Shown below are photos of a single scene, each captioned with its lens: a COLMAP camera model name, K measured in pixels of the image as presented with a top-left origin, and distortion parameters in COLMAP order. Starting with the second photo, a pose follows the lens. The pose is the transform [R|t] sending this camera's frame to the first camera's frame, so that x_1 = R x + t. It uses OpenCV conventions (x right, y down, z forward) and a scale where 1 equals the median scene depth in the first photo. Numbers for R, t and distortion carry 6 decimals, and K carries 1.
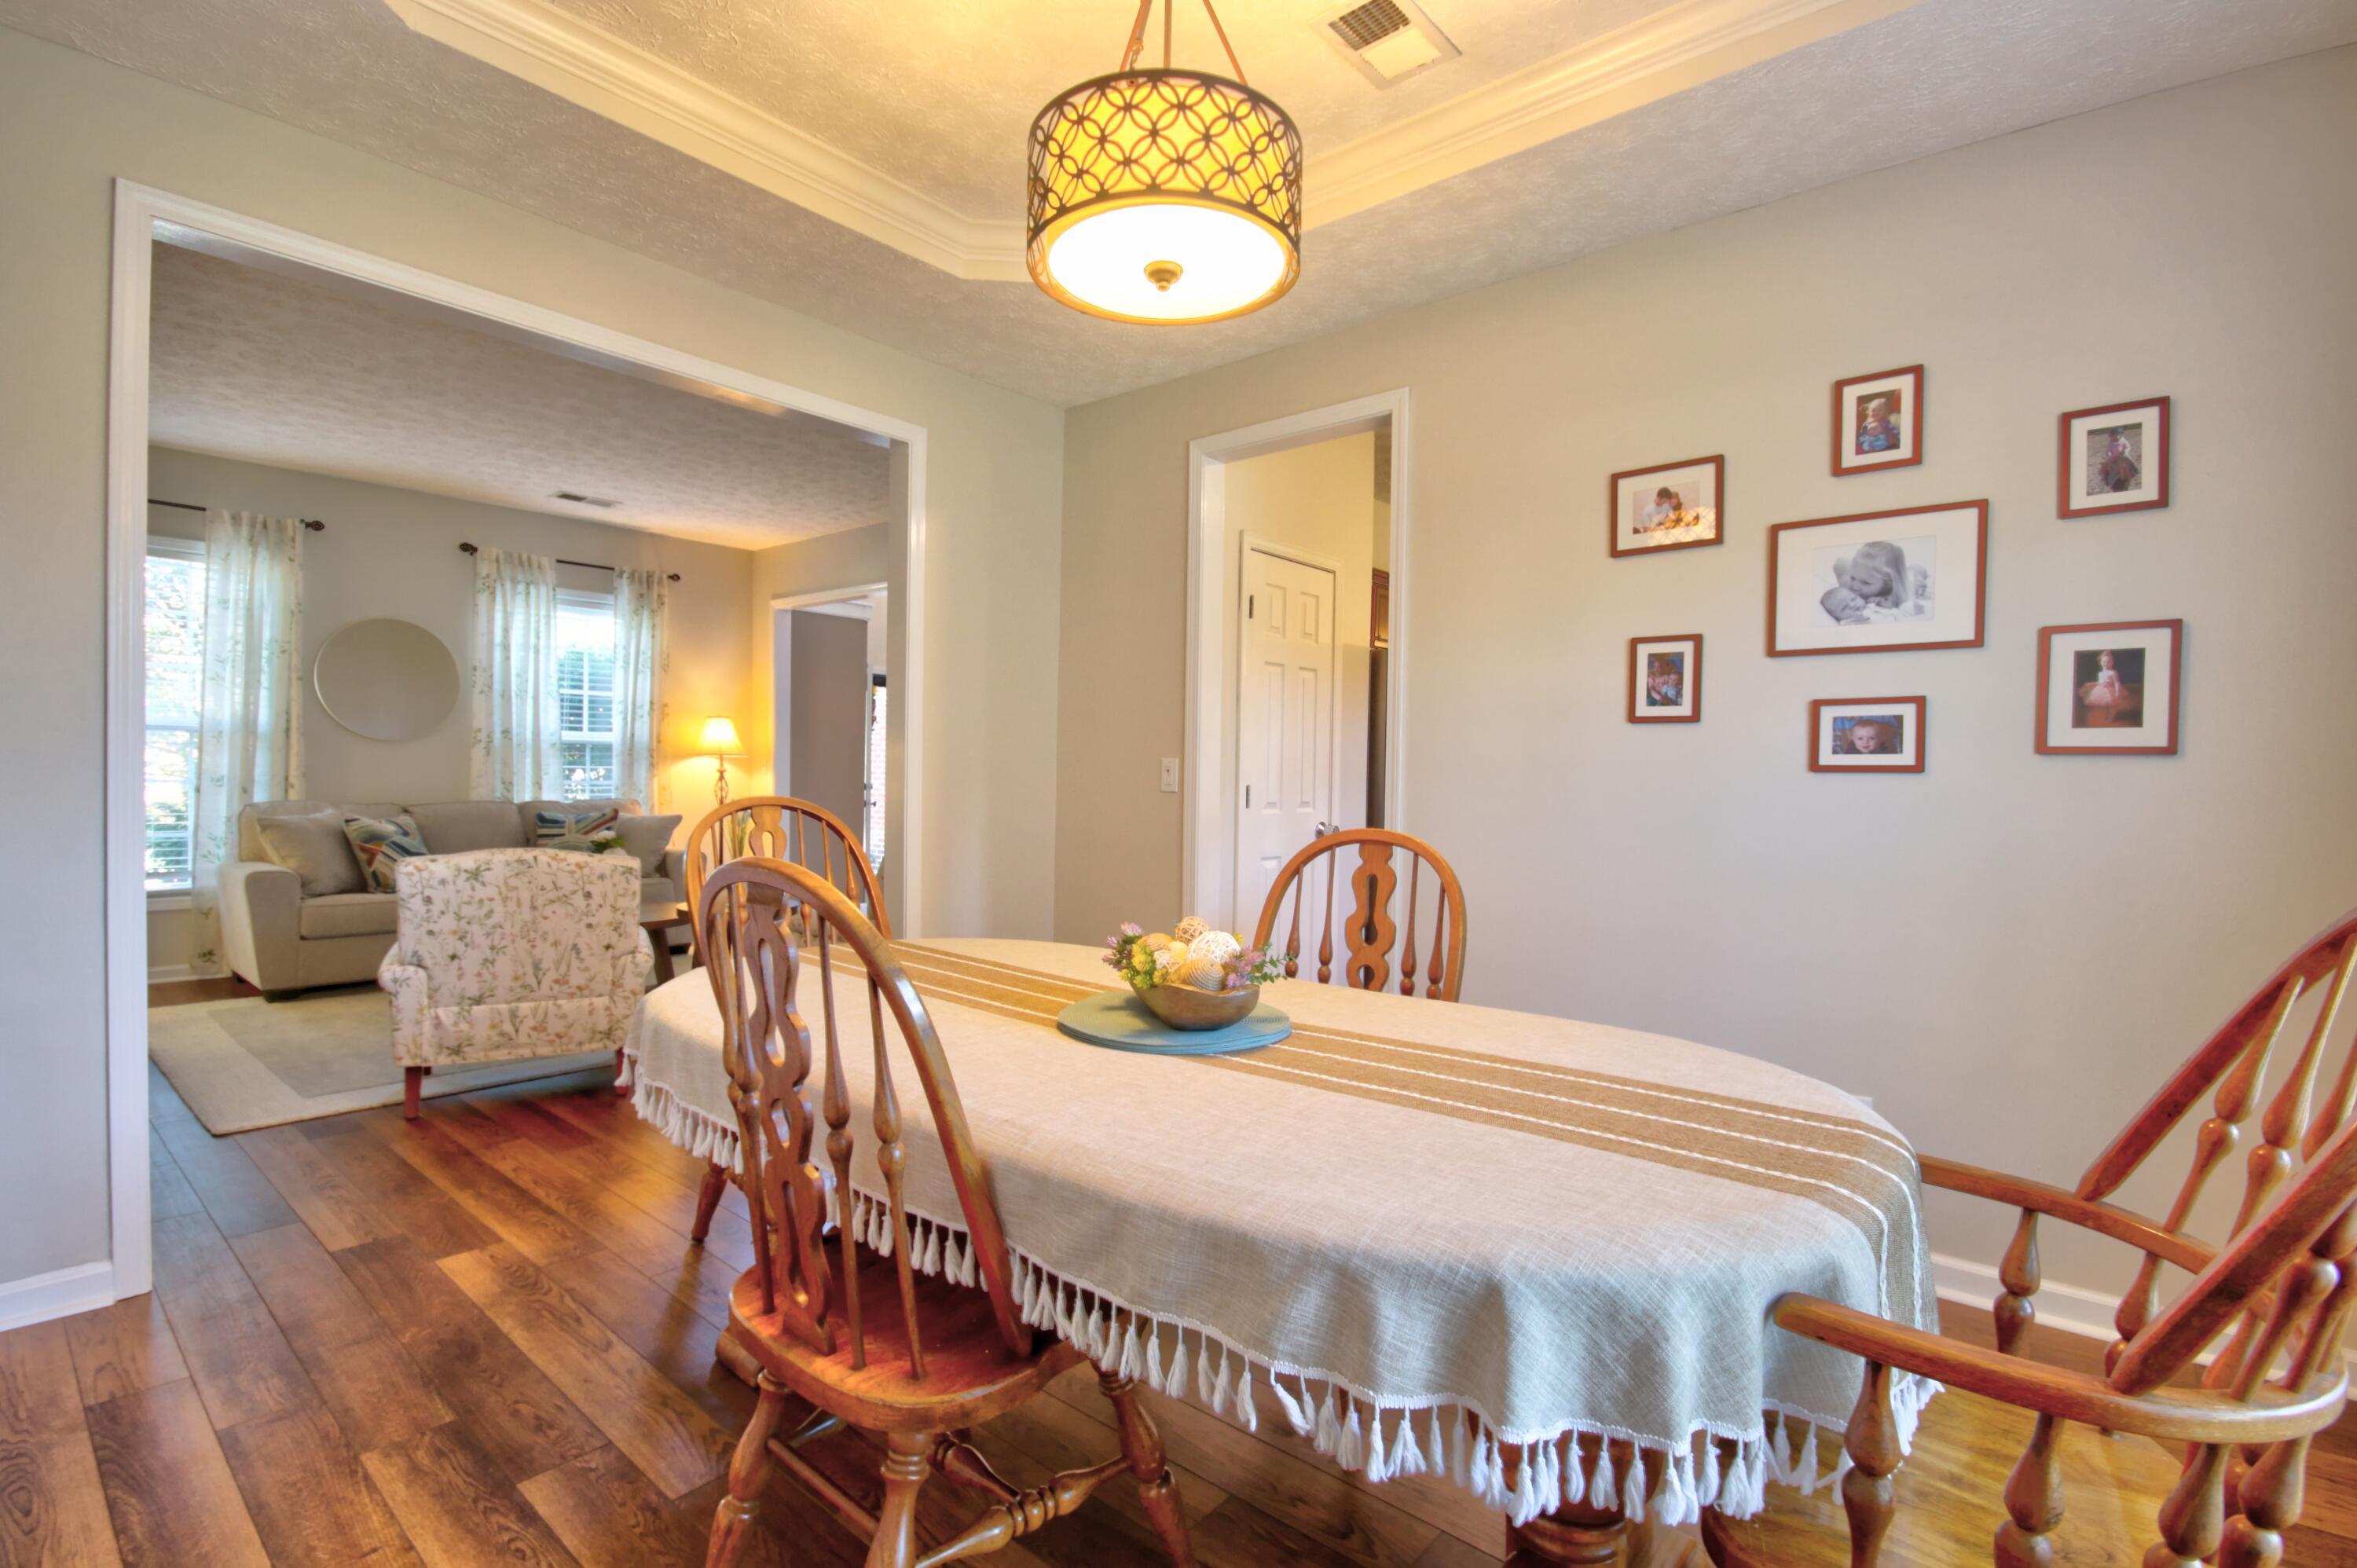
lens RADIAL K [[1057.2, 0, 1178.5], [0, 1057.2, 784.0], [0, 0, 1]] dist [0.001514, -0.007126]
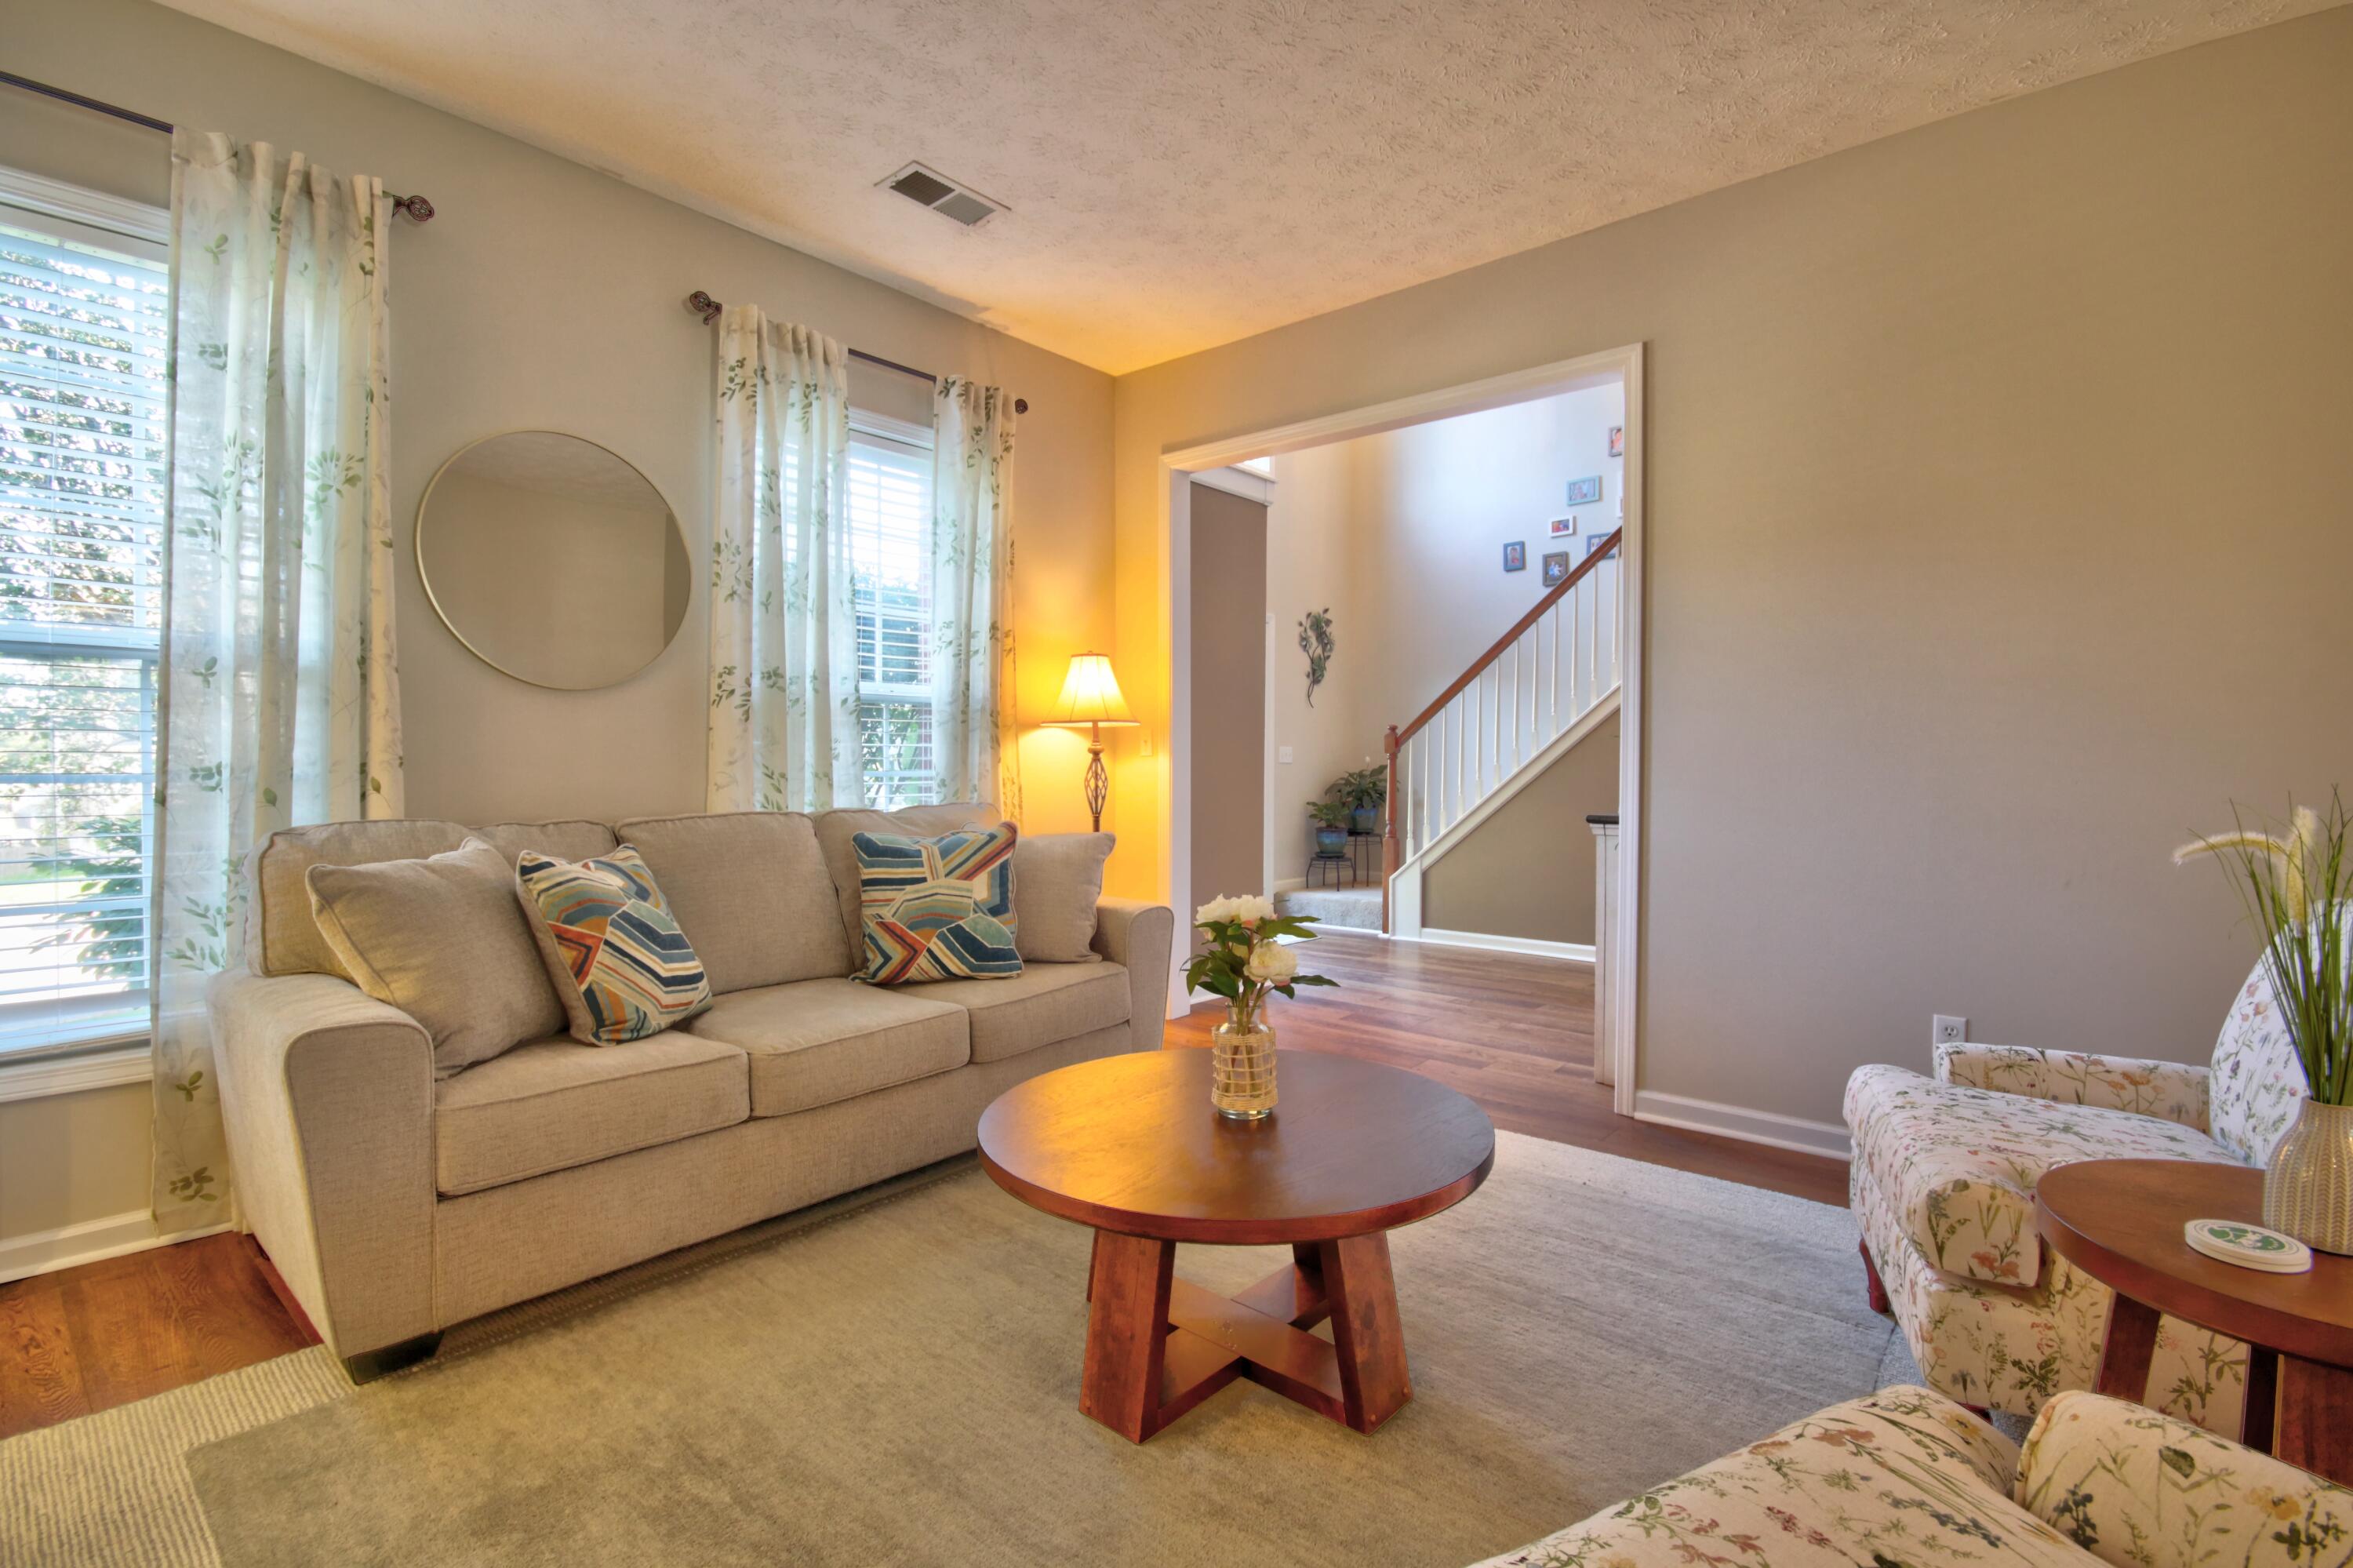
lens RADIAL K [[1055.6, 0, 1176.5], [0, 1055.6, 784.0], [0, 0, 1]] dist [0.001514, -0.007126]
pose [[0.999924, -0.010575, -0.006283, -0.501337], [0.010647, 0.999876, 0.011607, -0.000457], [0.006160, -0.011673, 0.999913, 0.558720]]
